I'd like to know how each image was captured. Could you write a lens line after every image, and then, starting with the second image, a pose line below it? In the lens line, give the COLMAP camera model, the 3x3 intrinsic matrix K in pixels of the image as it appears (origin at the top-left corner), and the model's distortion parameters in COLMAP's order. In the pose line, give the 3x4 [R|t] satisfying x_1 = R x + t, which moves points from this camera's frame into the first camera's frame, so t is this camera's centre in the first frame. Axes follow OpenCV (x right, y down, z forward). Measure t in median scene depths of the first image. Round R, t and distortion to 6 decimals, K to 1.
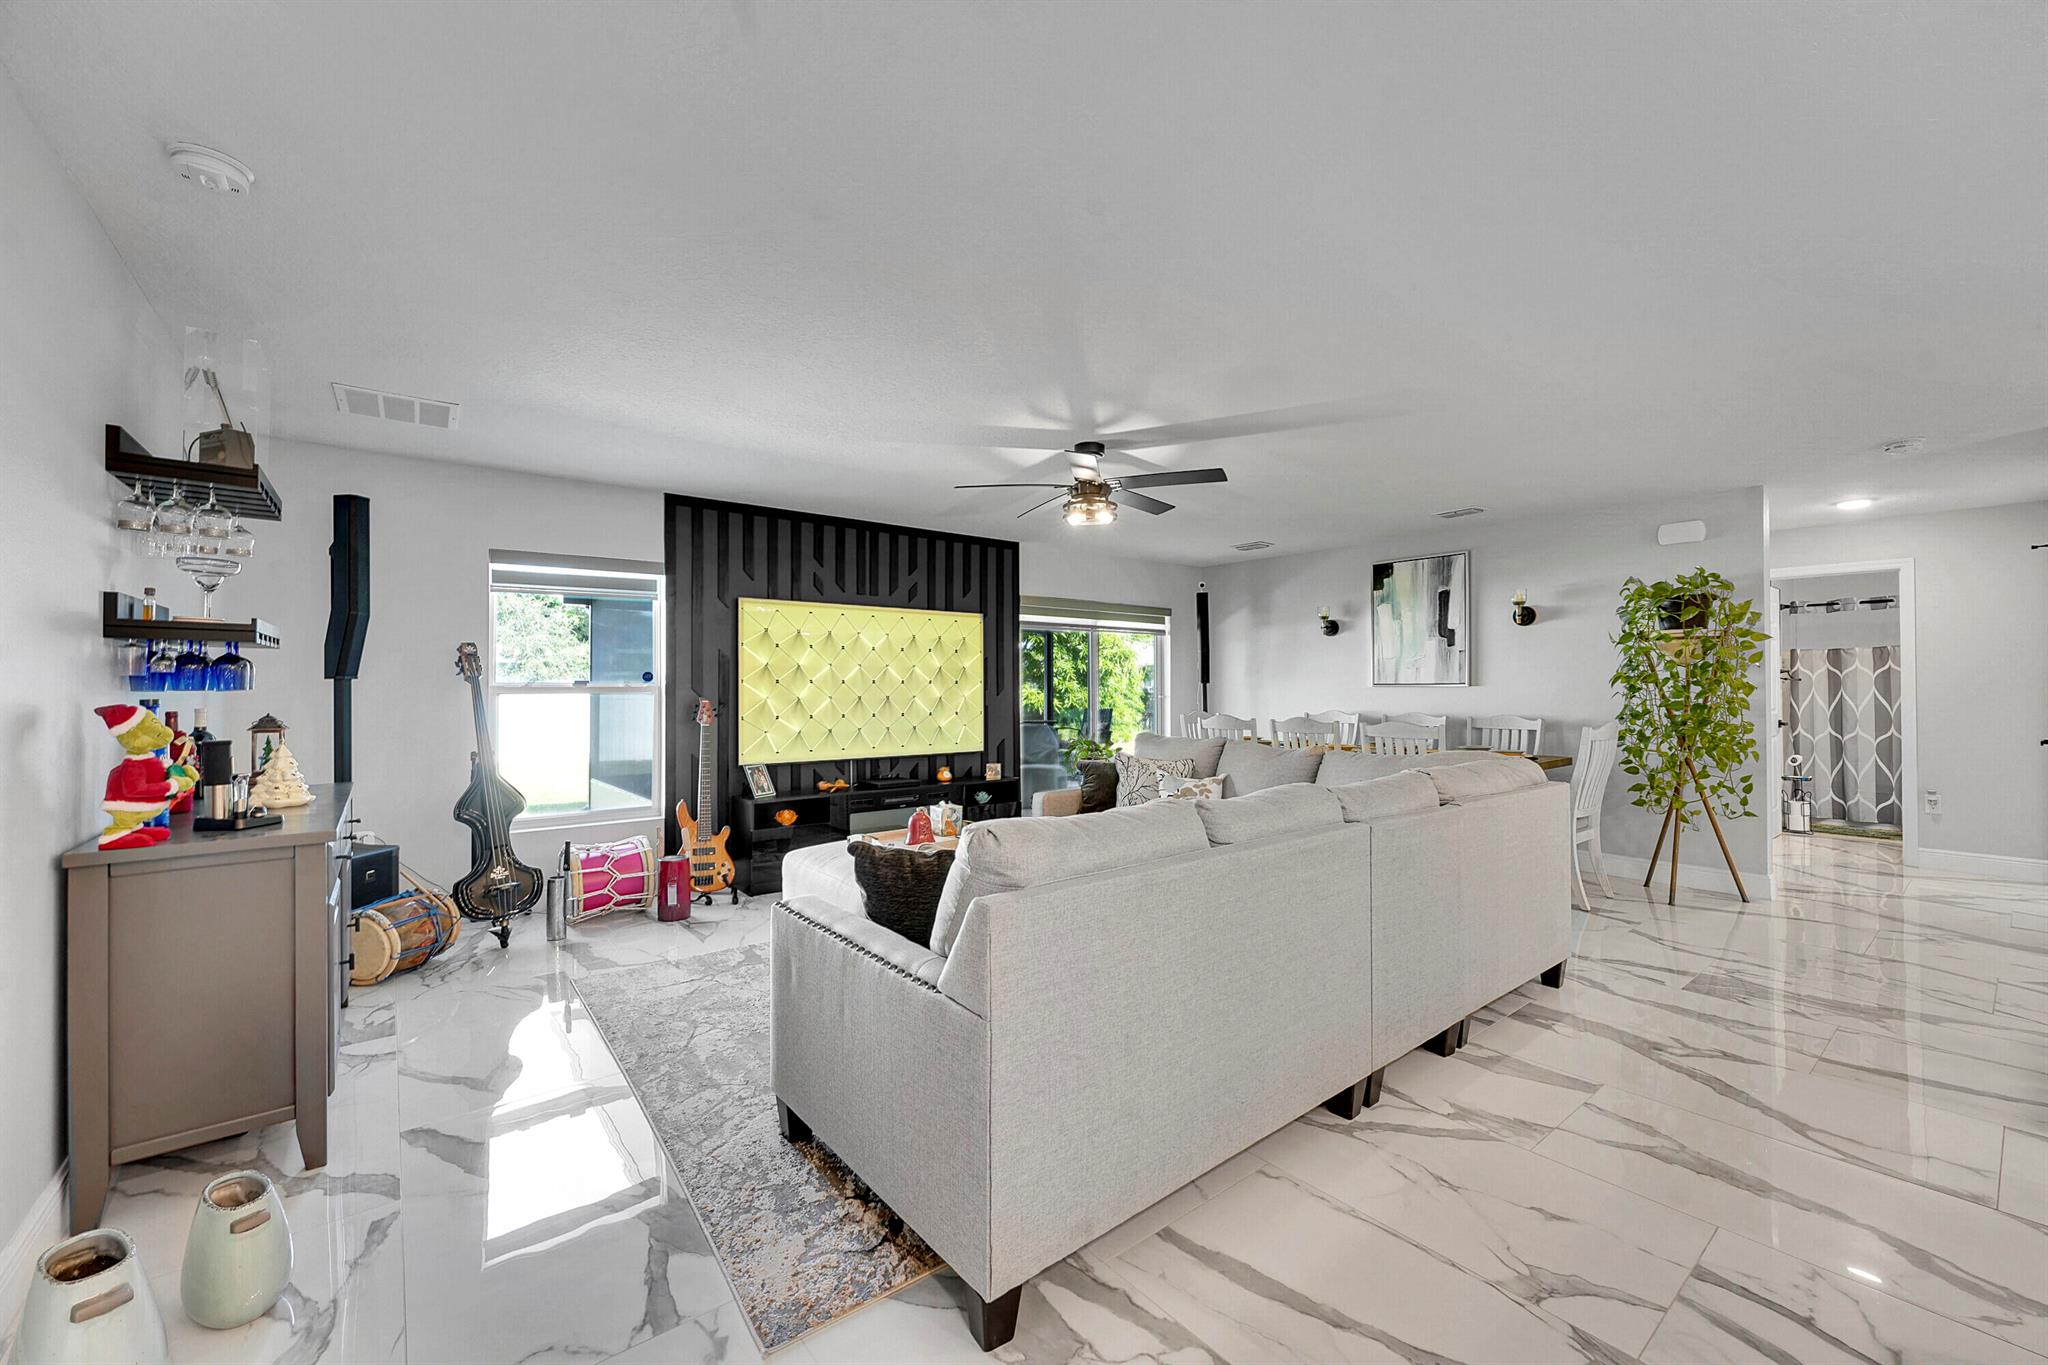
lens RADIAL K [[808.3, 0, 1028.0], [0, 808.3, 682.6], [0, 0, 1]] dist [-0.001972, -0.000203]
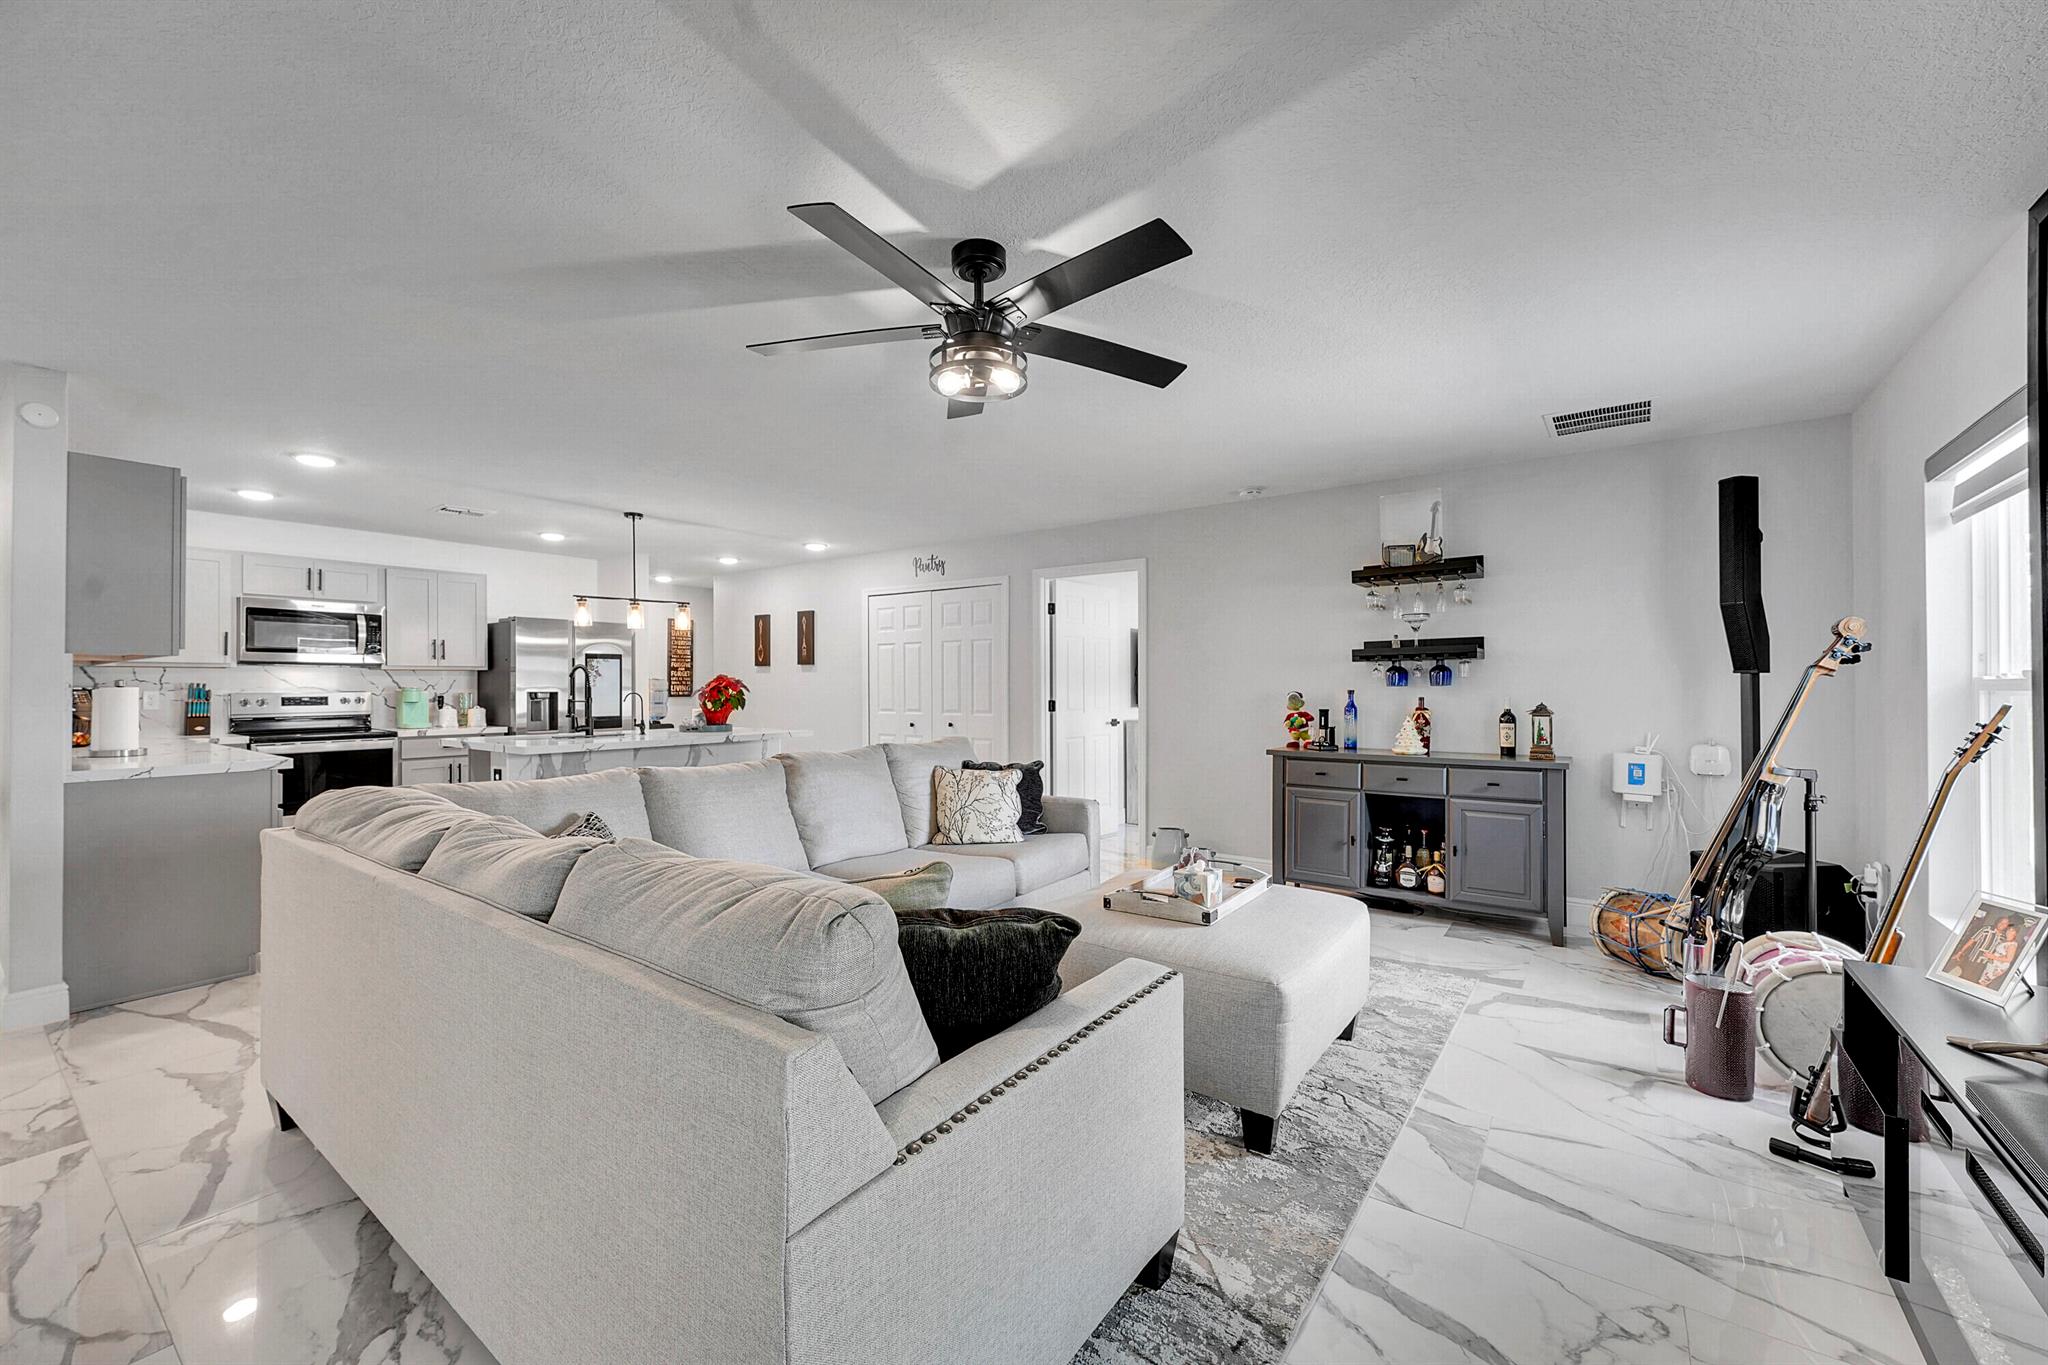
lens RADIAL K [[808.3, 0, 1028.0], [0, 808.3, 682.6], [0, 0, 1]] dist [-0.001972, -0.000203]
pose [[-0.961614, 0.003642, -0.274380, 0.161894], [0.007418, 0.999892, -0.012725, 0.009365], [0.274304, -0.014272, -0.961537, 1.257788]]
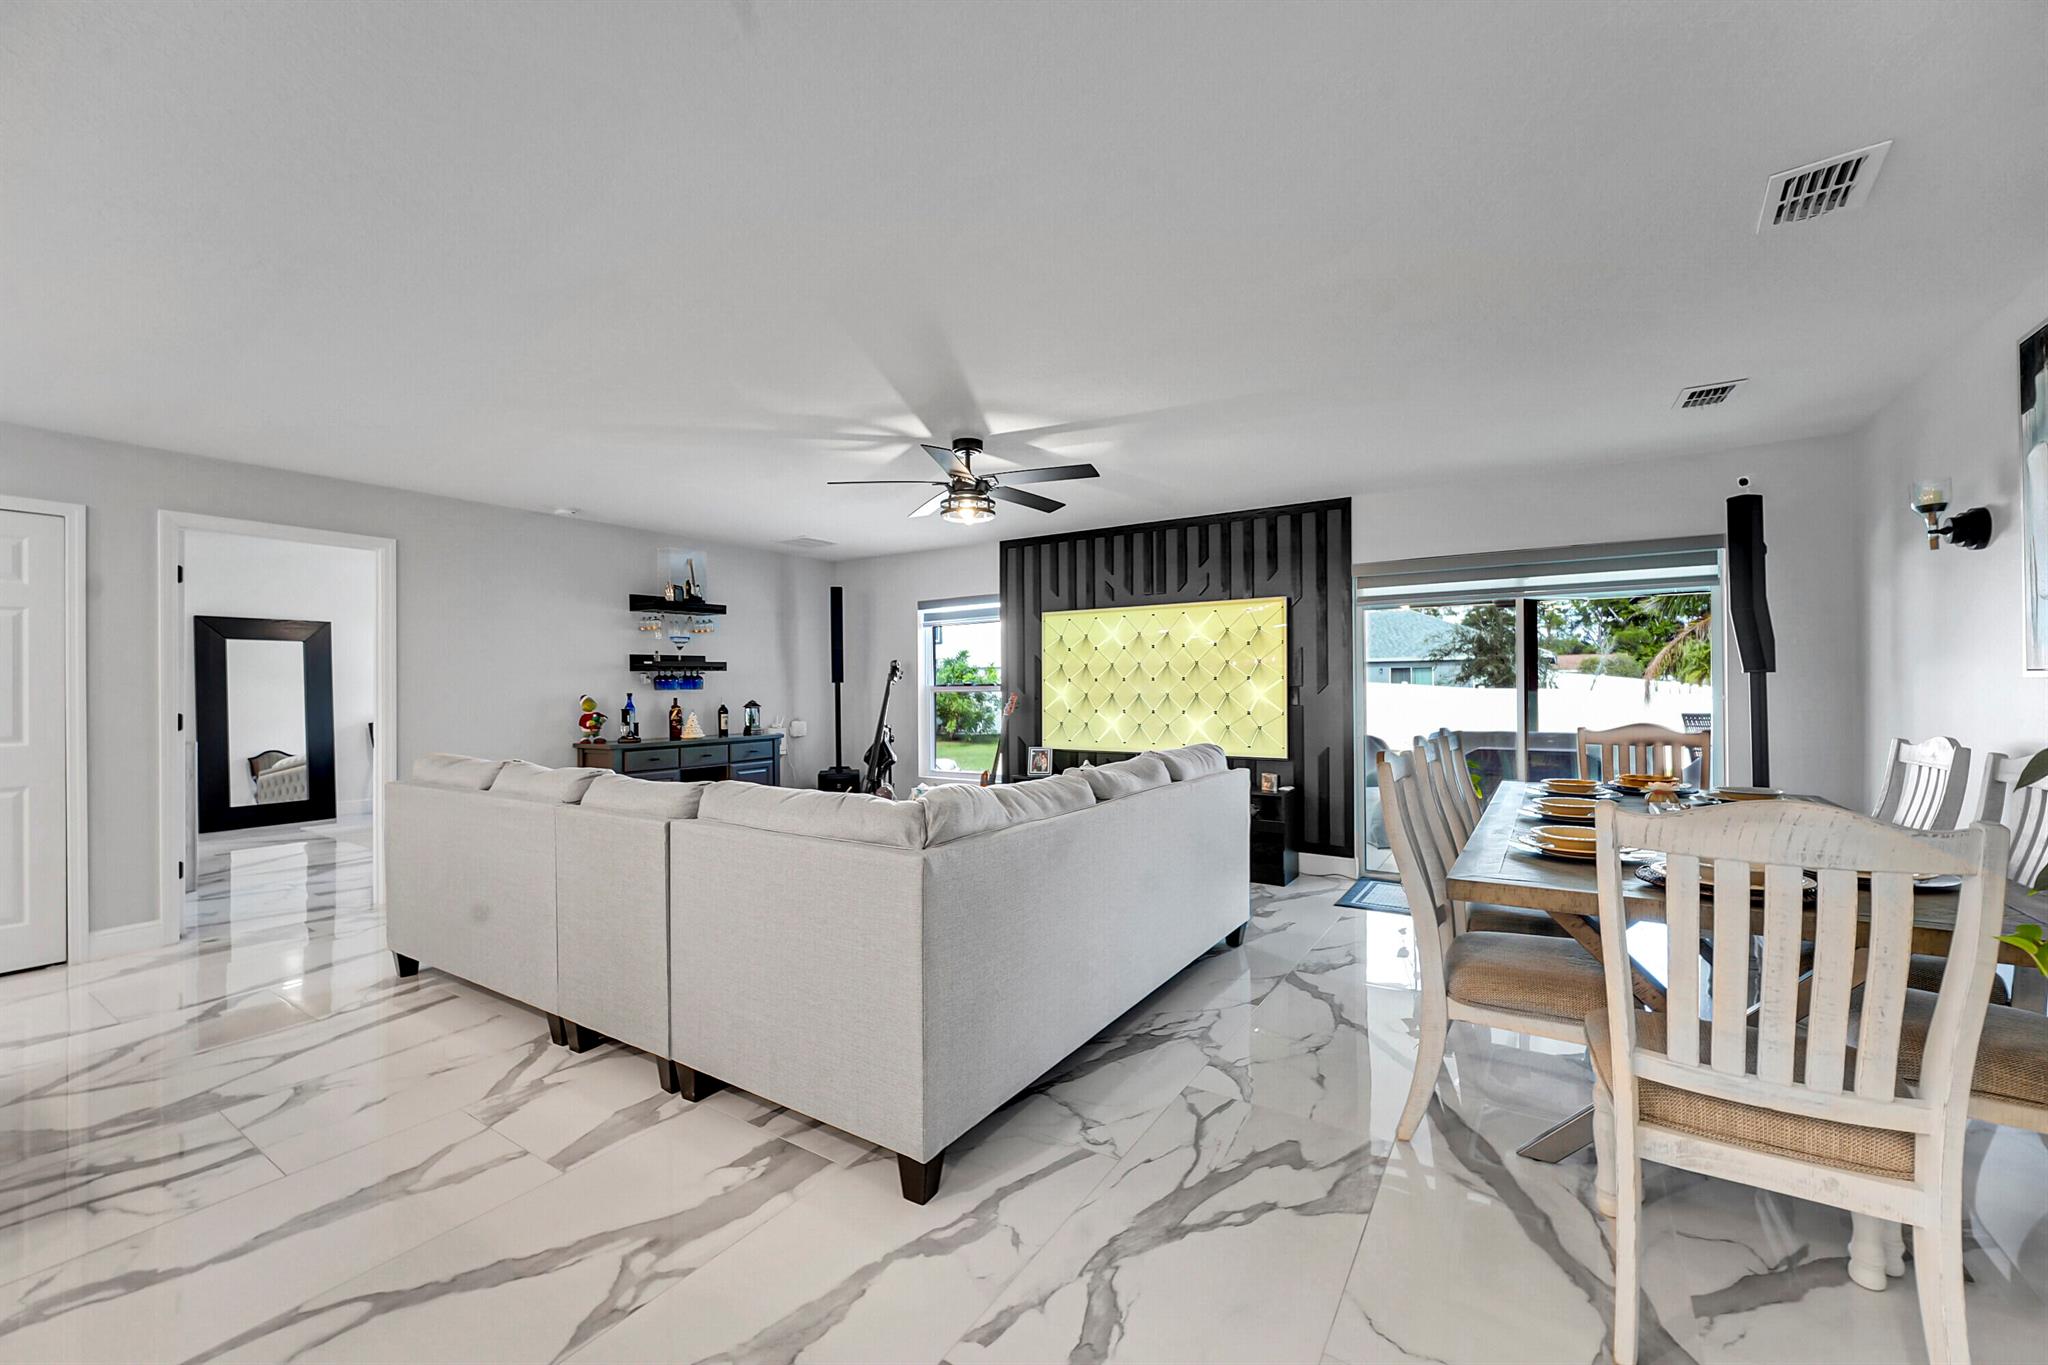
lens RADIAL K [[808.3, 0, 1028.0], [0, 808.3, 682.6], [0, 0, 1]] dist [-0.001972, -0.000203]
pose [[0.320421, -0.005588, -0.947259, 0.845335], [0.013892, 0.999903, -0.001199, 0.002896], [0.947173, -0.012775, 0.320468, 0.611138]]
